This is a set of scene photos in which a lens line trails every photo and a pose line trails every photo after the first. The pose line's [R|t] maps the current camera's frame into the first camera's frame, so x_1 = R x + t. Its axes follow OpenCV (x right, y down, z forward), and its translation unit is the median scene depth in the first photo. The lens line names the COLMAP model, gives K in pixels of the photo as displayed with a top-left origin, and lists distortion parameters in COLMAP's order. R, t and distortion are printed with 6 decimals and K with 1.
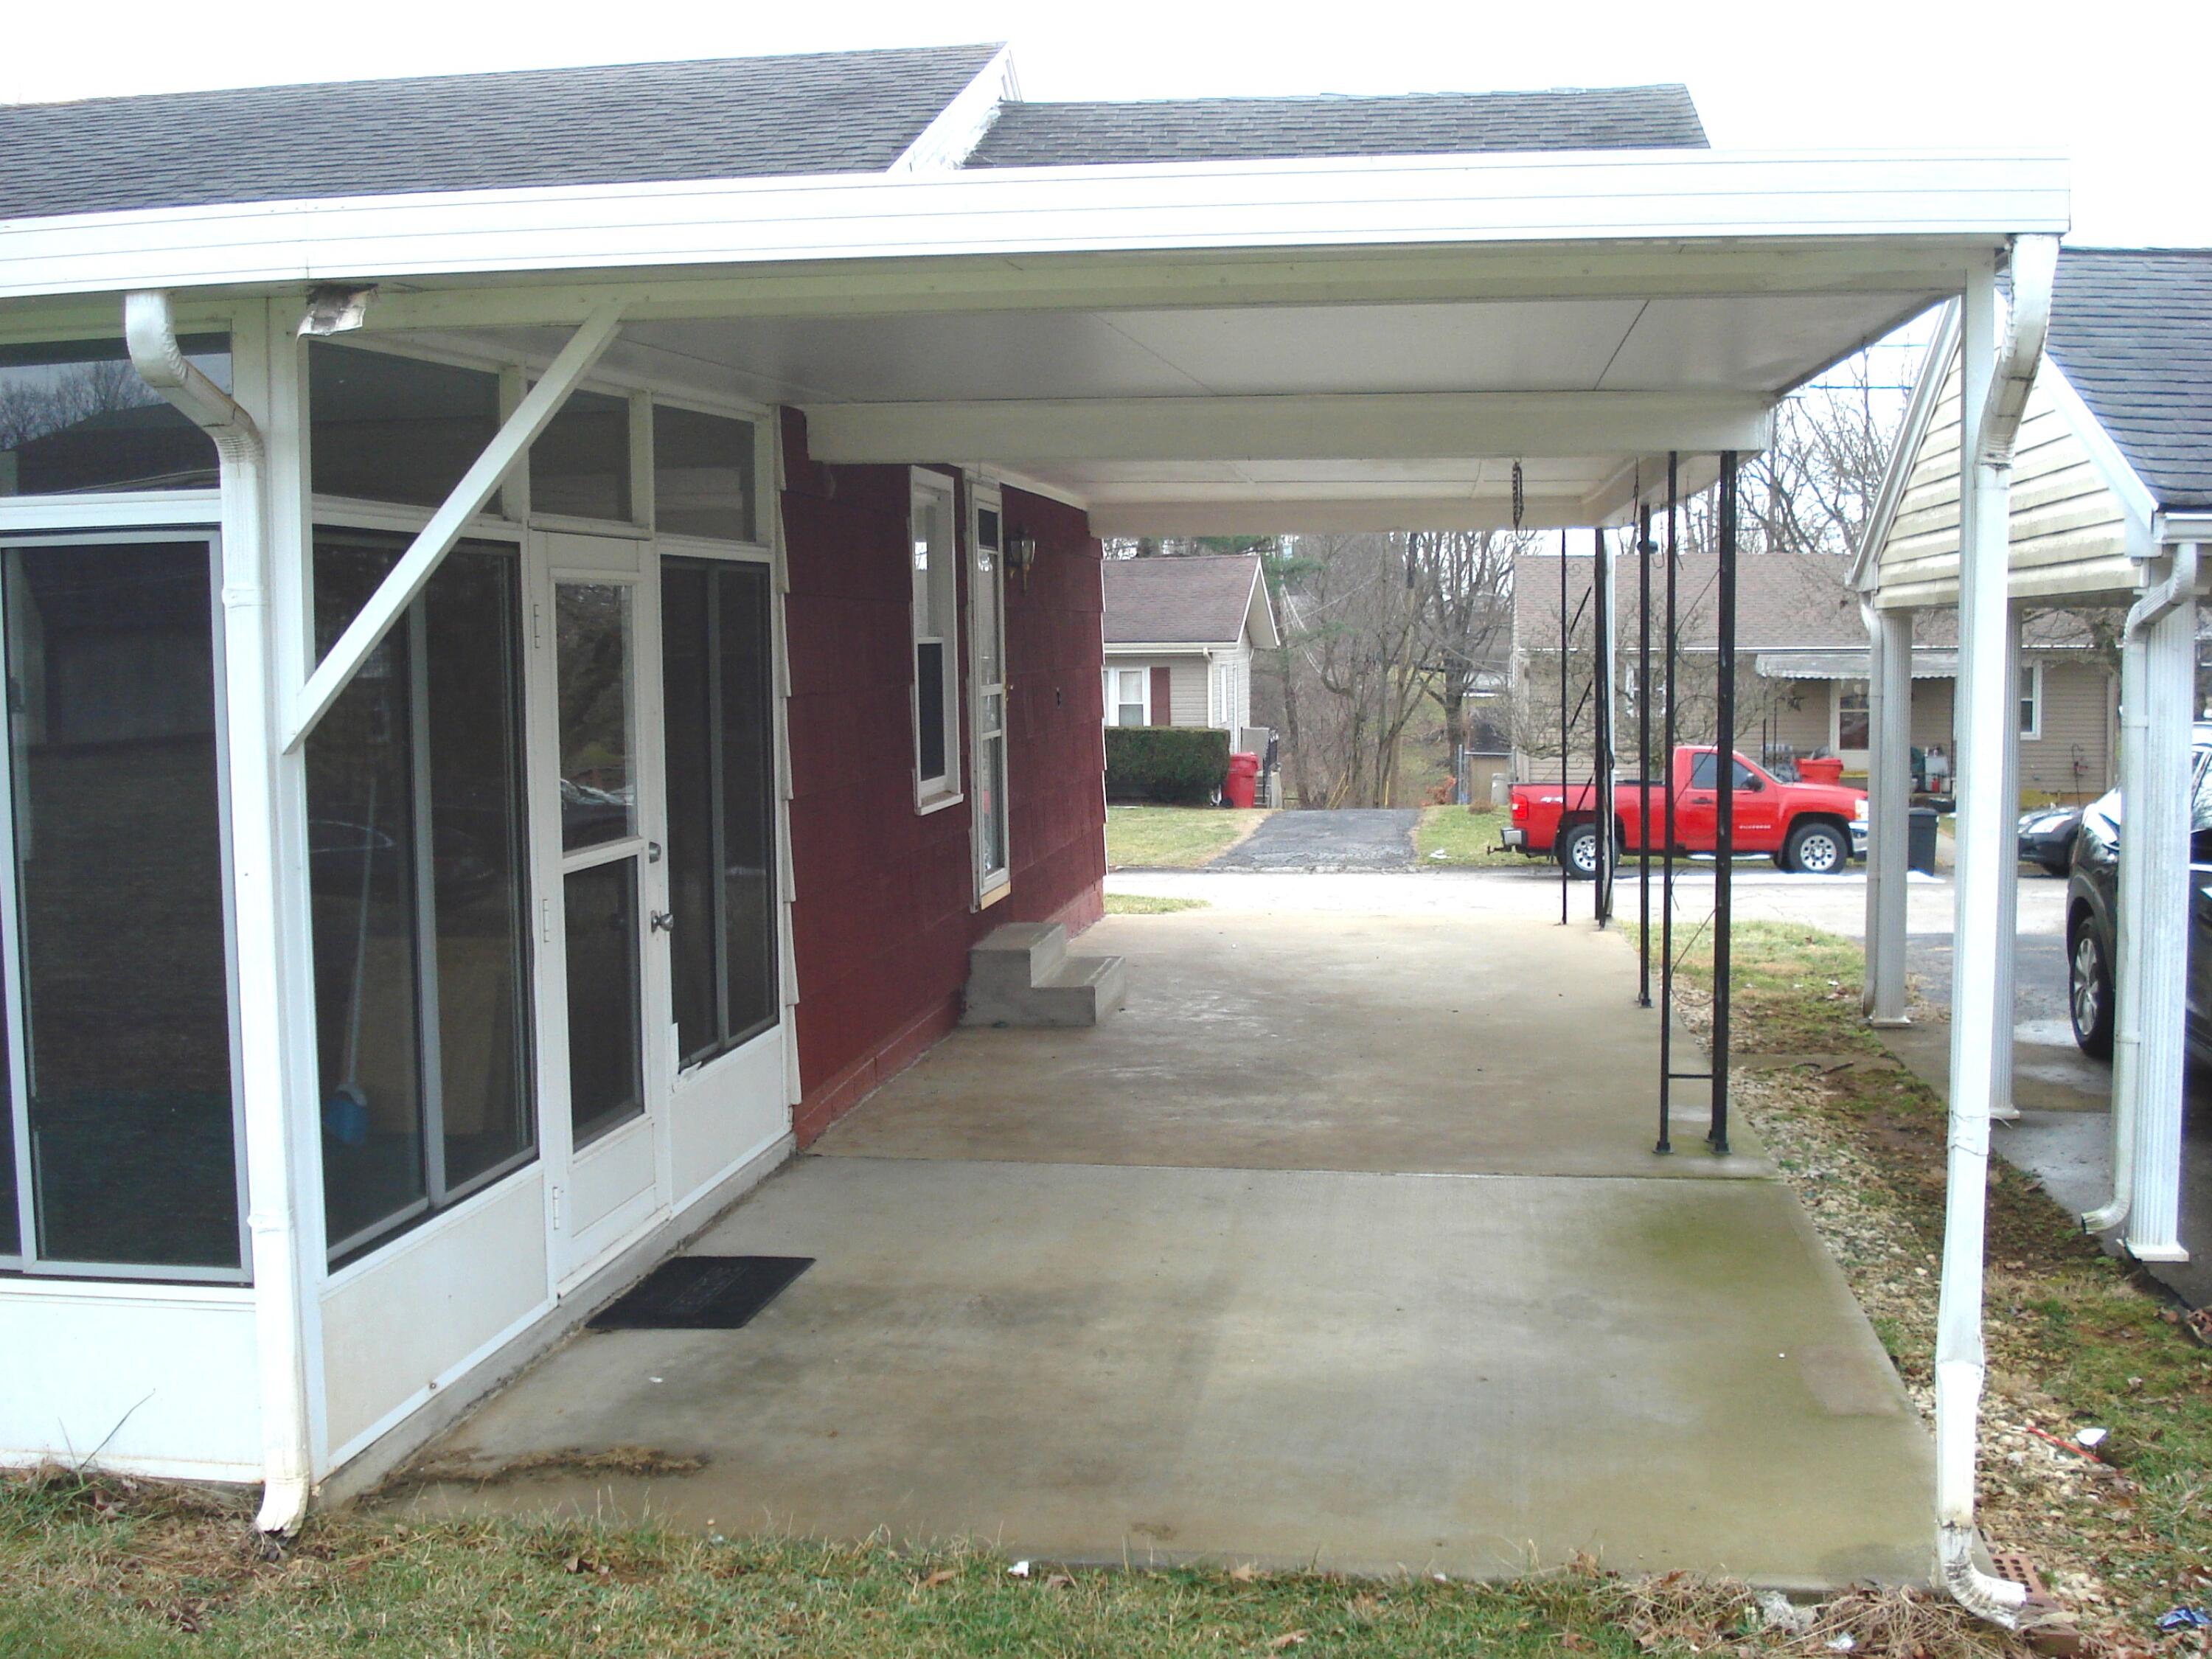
lens RADIAL K [[2519.1, 0, 1106.0], [0, 2519.1, 829.5], [0, 0, 1]] dist [-0.056801, -0.126920]
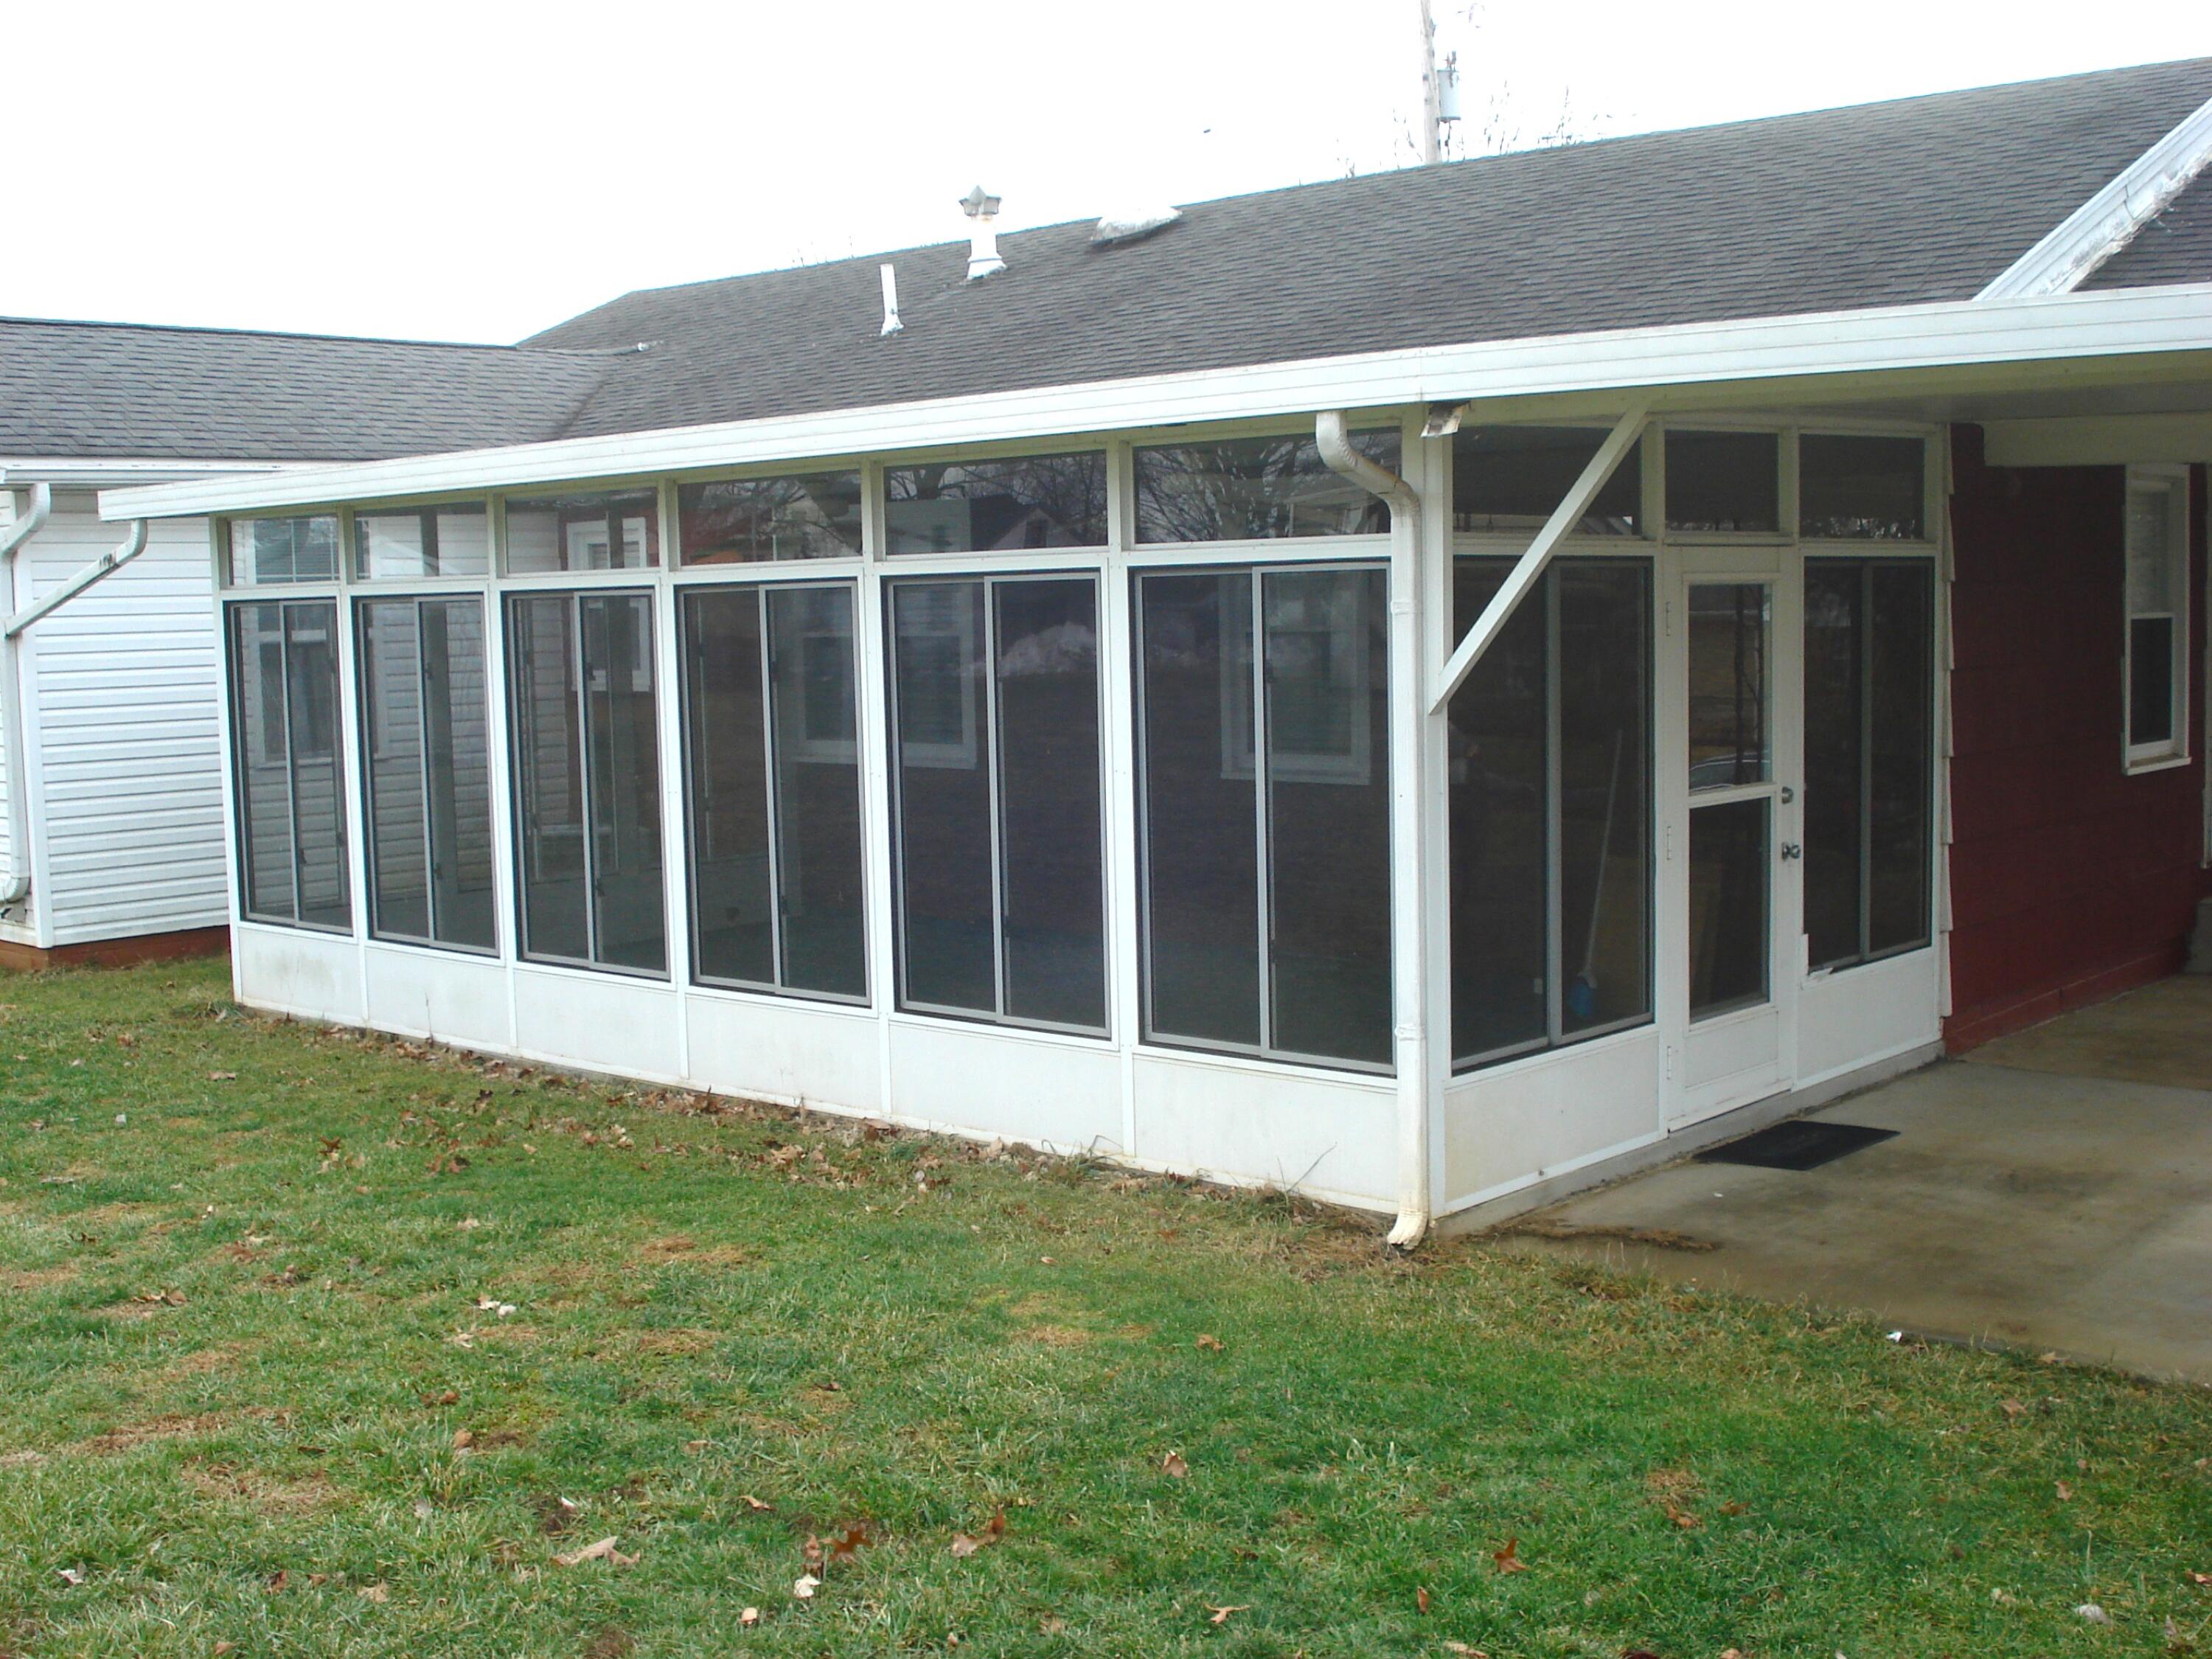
lens RADIAL K [[2519.1, 0, 1106.0], [0, 2519.1, 829.5], [0, 0, 1]] dist [-0.056801, -0.126920]
pose [[0.835146, 0.045831, -0.548116, 0.277170], [-0.033535, 0.998911, 0.032427, -0.003986], [0.549005, -0.008700, 0.835774, -0.286995]]
